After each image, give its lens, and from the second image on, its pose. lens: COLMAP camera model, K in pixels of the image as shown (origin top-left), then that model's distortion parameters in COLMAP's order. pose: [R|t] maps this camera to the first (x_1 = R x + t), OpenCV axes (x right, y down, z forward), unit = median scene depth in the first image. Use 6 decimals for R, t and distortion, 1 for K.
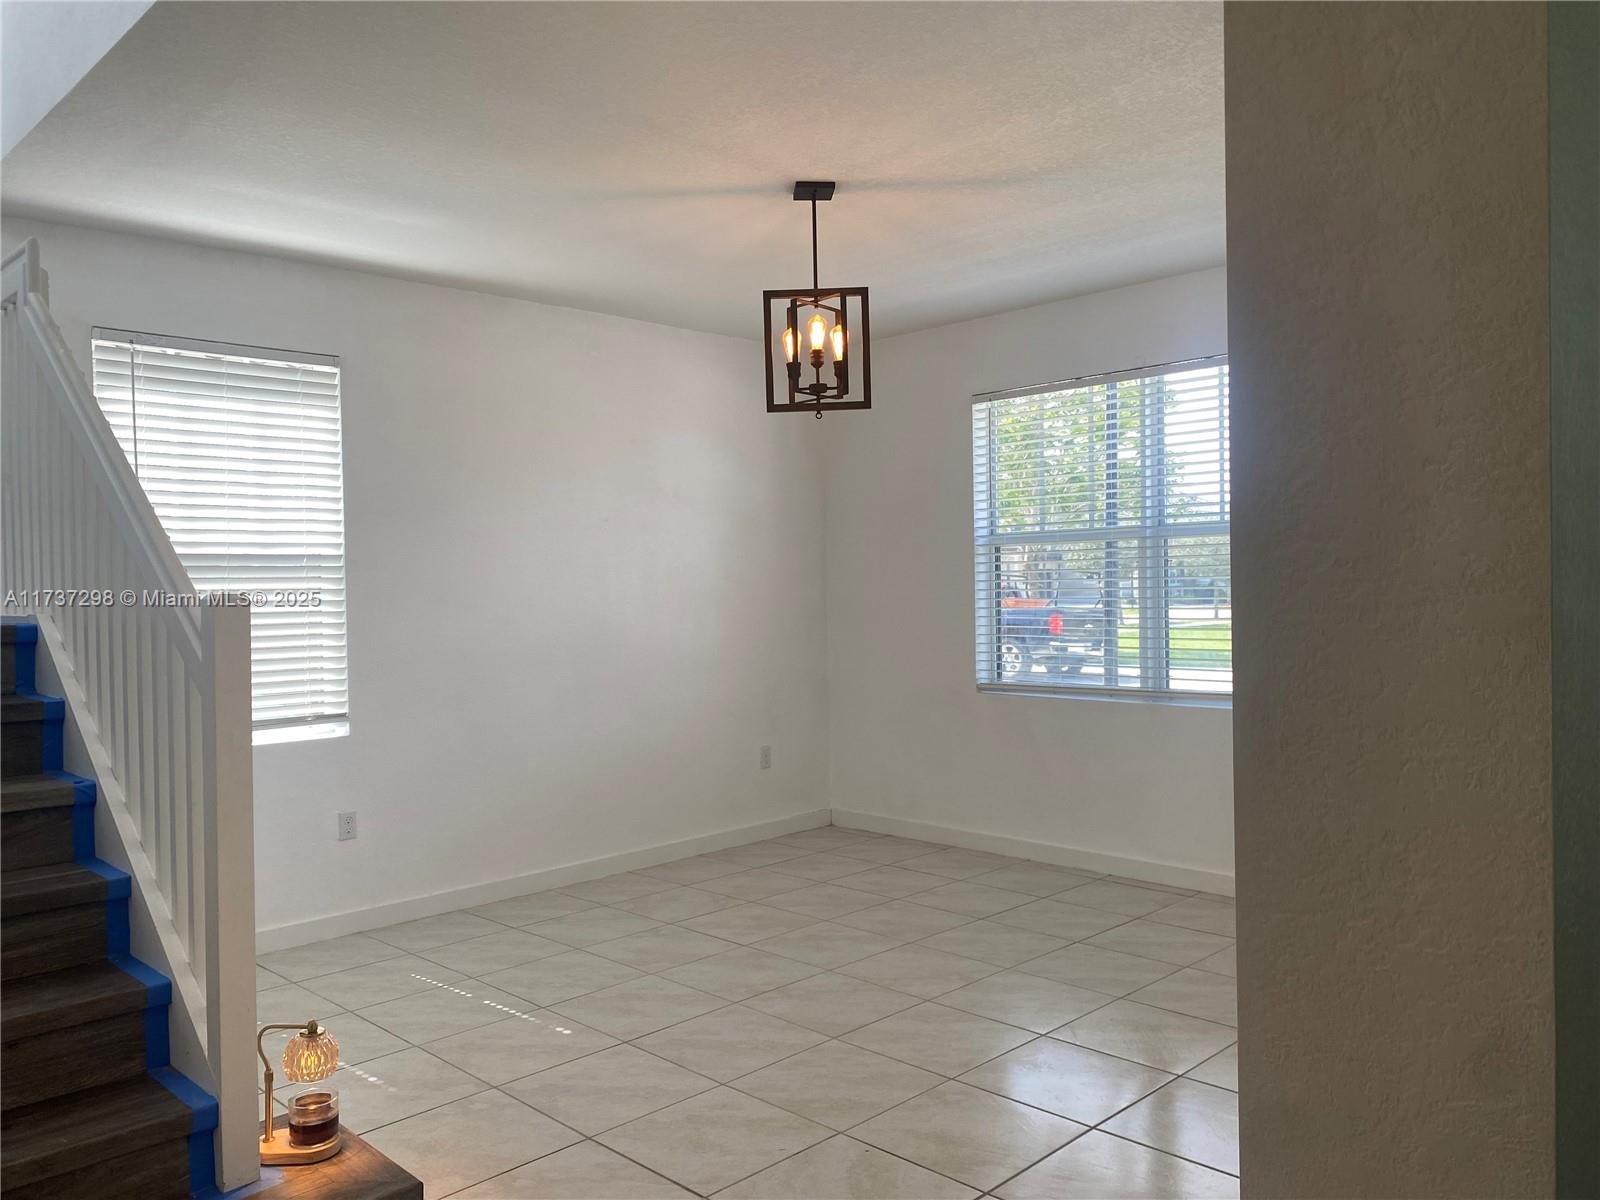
lens RADIAL K [[1227.3, 0, 800.0], [0, 1227.3, 600.0], [0, 0, 1]] dist [0.155784, -0.320708]
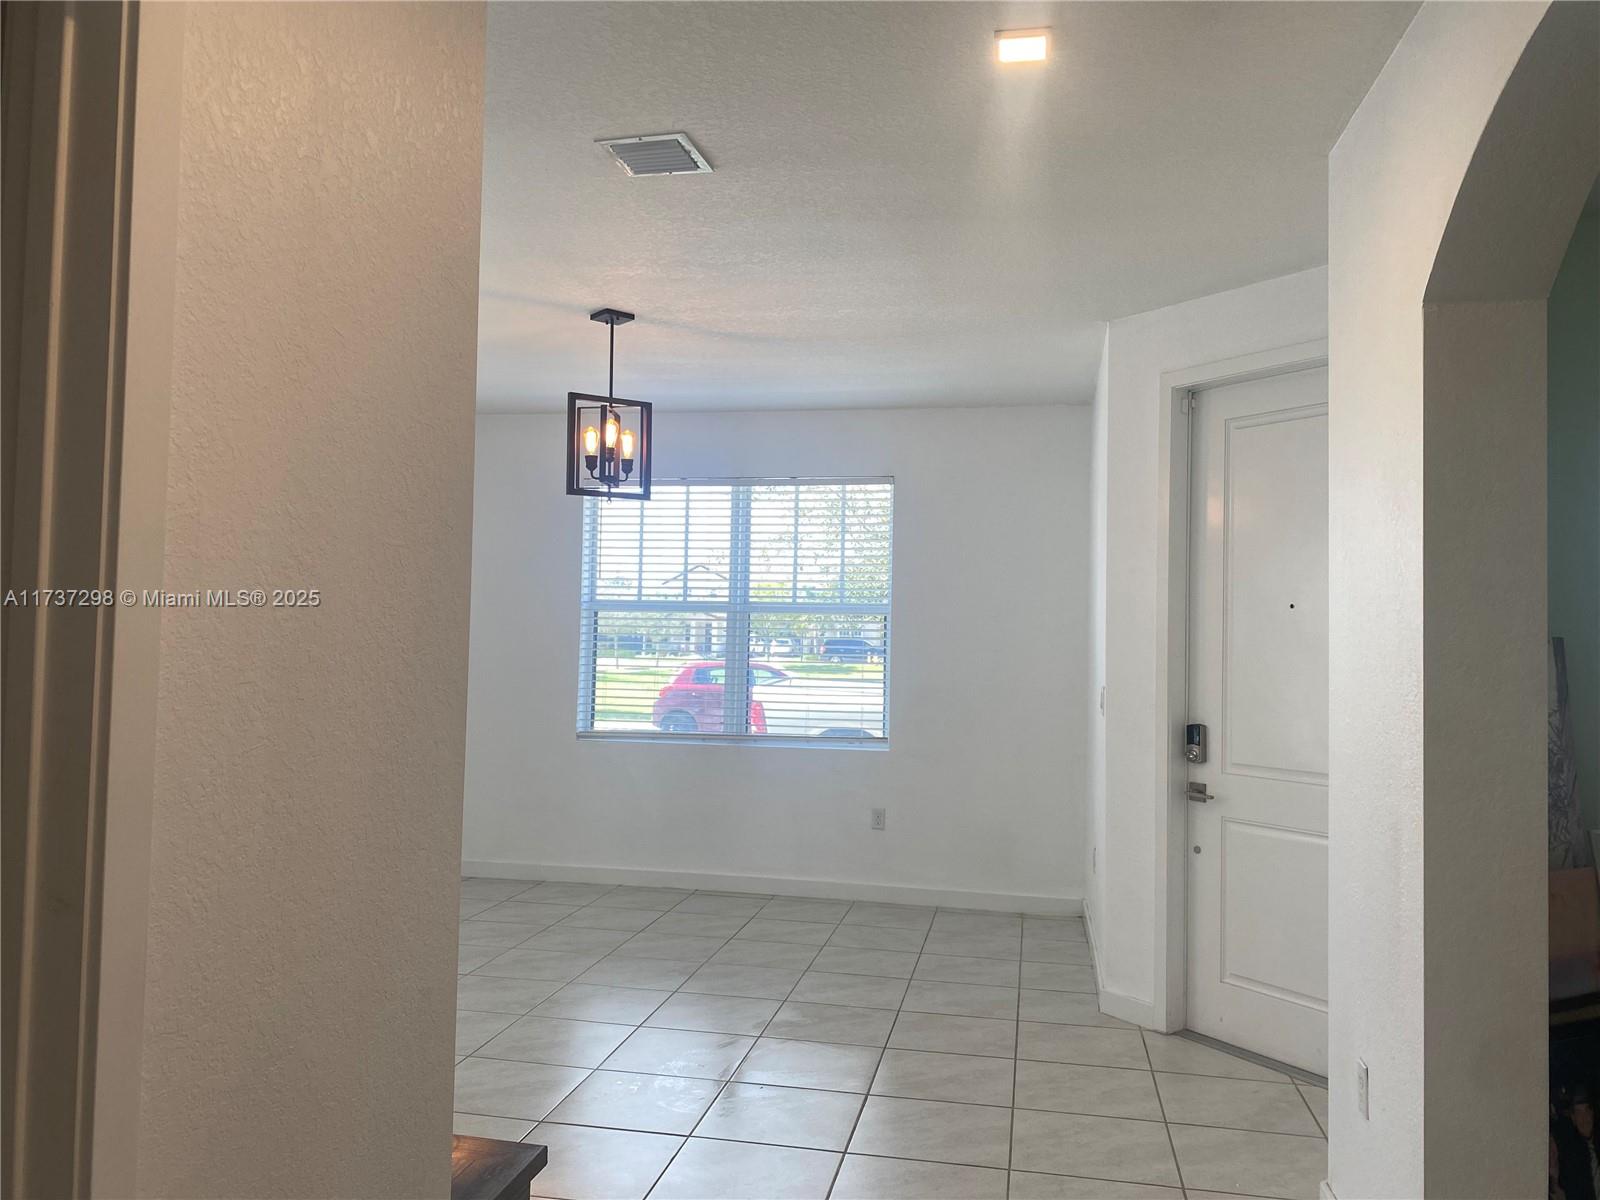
lens RADIAL K [[1227.3, 0, 800.0], [0, 1227.3, 600.0], [0, 0, 1]] dist [0.155784, -0.320708]
pose [[0.830602, 0.055422, 0.554102, -0.446928], [-0.031224, 0.998105, -0.053026, 0.001129], [-0.555991, 0.026742, 0.830758, -0.077921]]
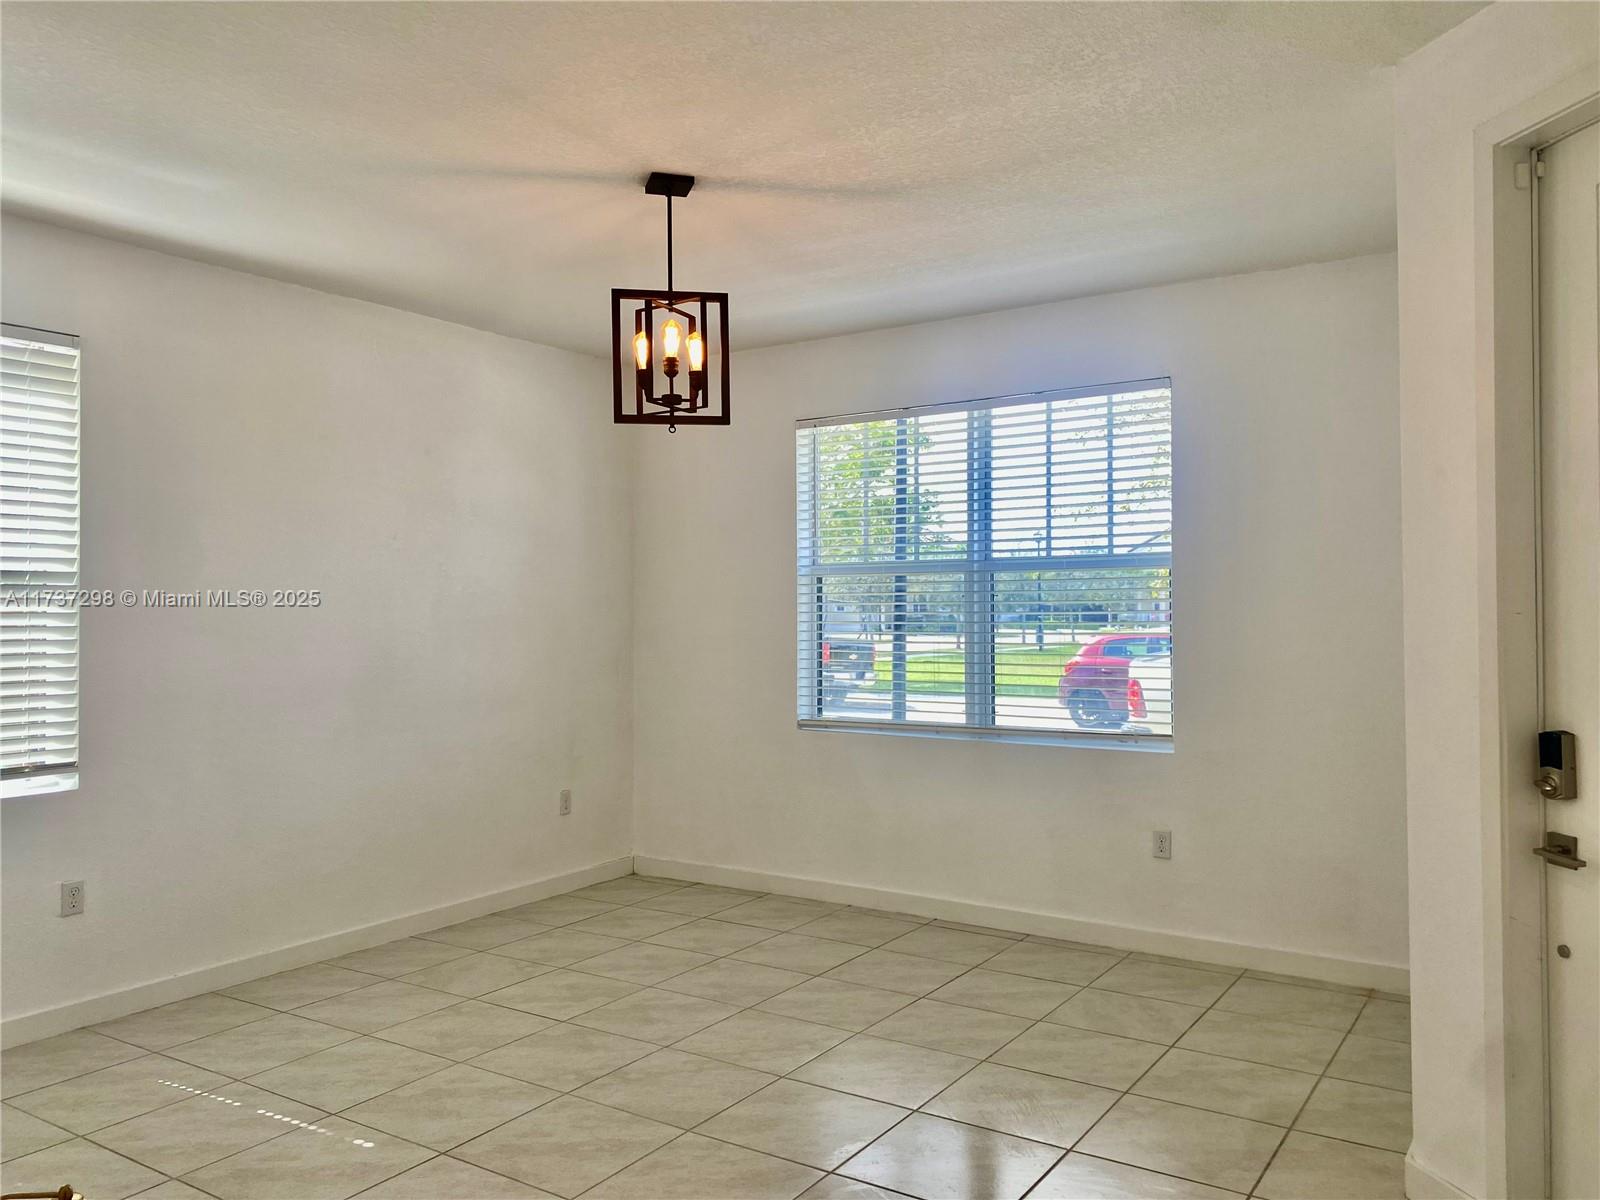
lens RADIAL K [[1237.3, 0, 798.0], [0, 1237.3, 590.7], [0, 0, 1]] dist [0.054085, -0.029198]
pose [[0.979605, 0.018219, 0.200107, -0.068226], [-0.012387, 0.999462, -0.030358, -0.004863], [-0.200552, 0.027260, 0.979304, 0.088056]]
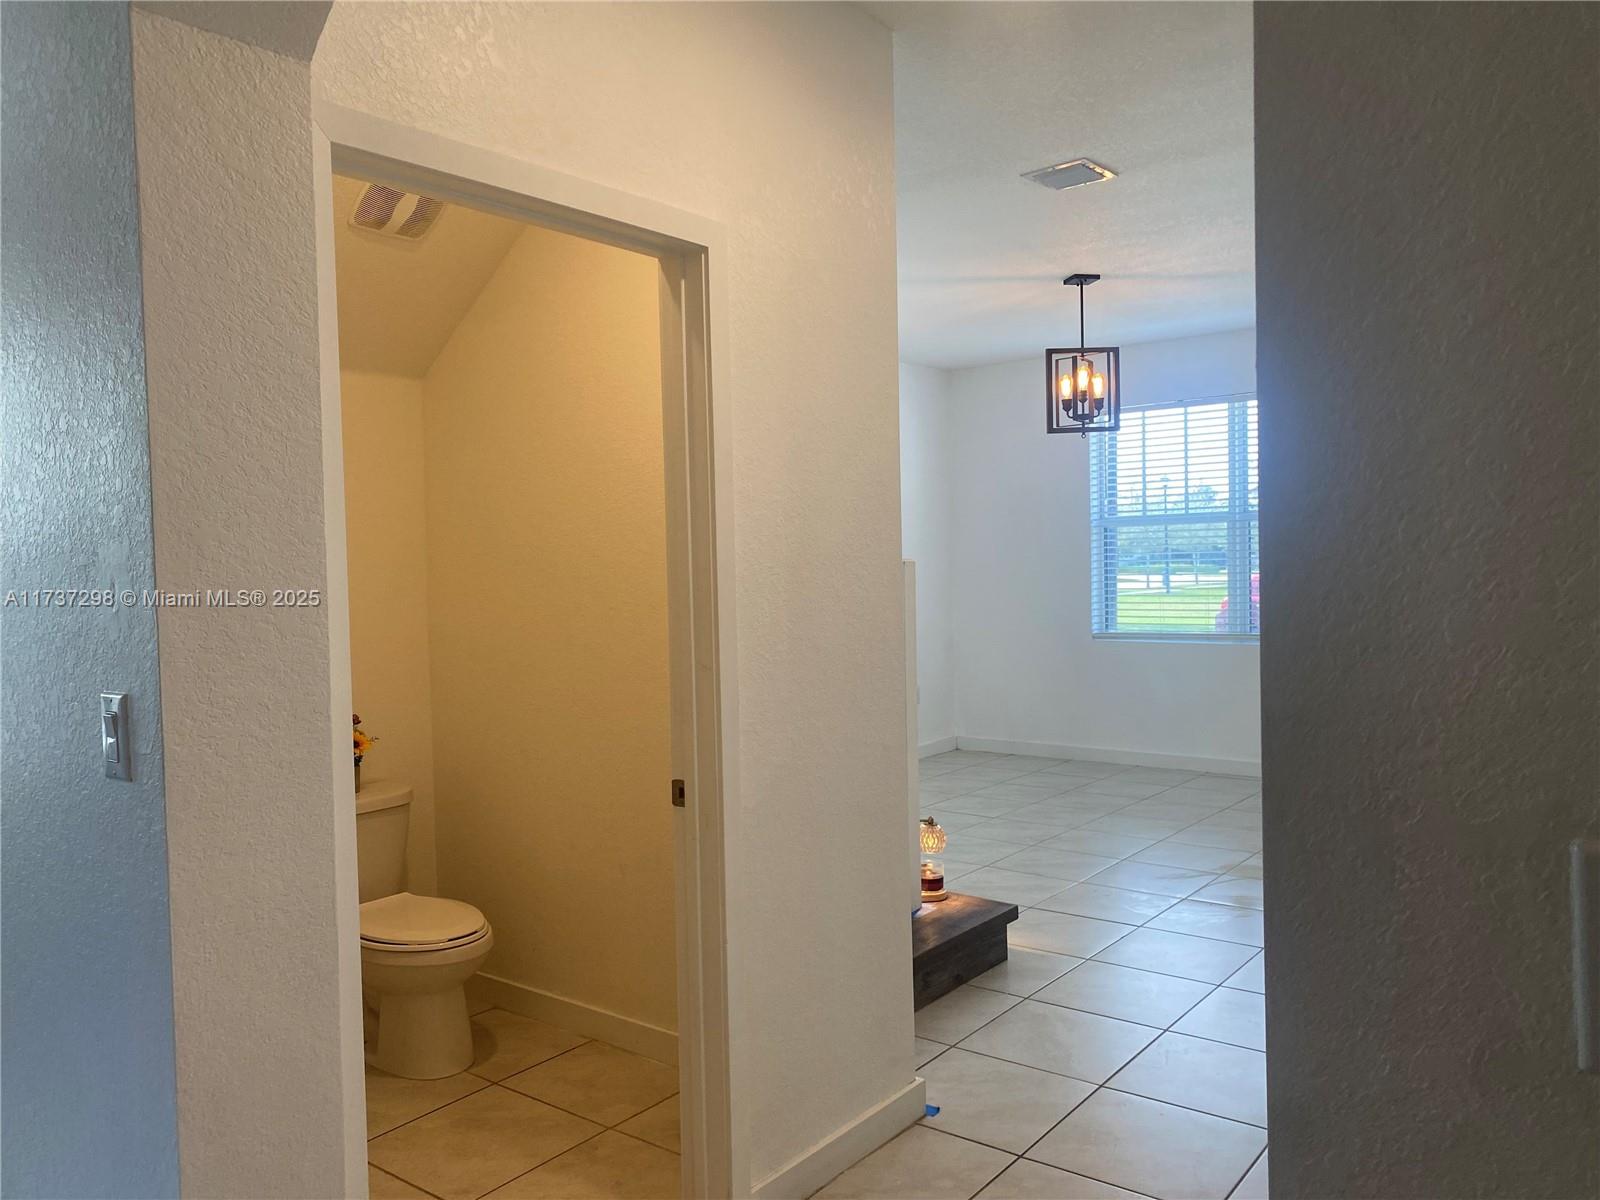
lens RADIAL K [[1227.3, 0, 800.0], [0, 1227.3, 600.0], [0, 0, 1]] dist [0.155784, -0.320708]
pose [[0.992127, -0.008468, 0.124950, -0.453068], [0.006394, 0.999835, 0.016990, 0.011969], [-0.125073, -0.016058, 0.992018, -0.352985]]
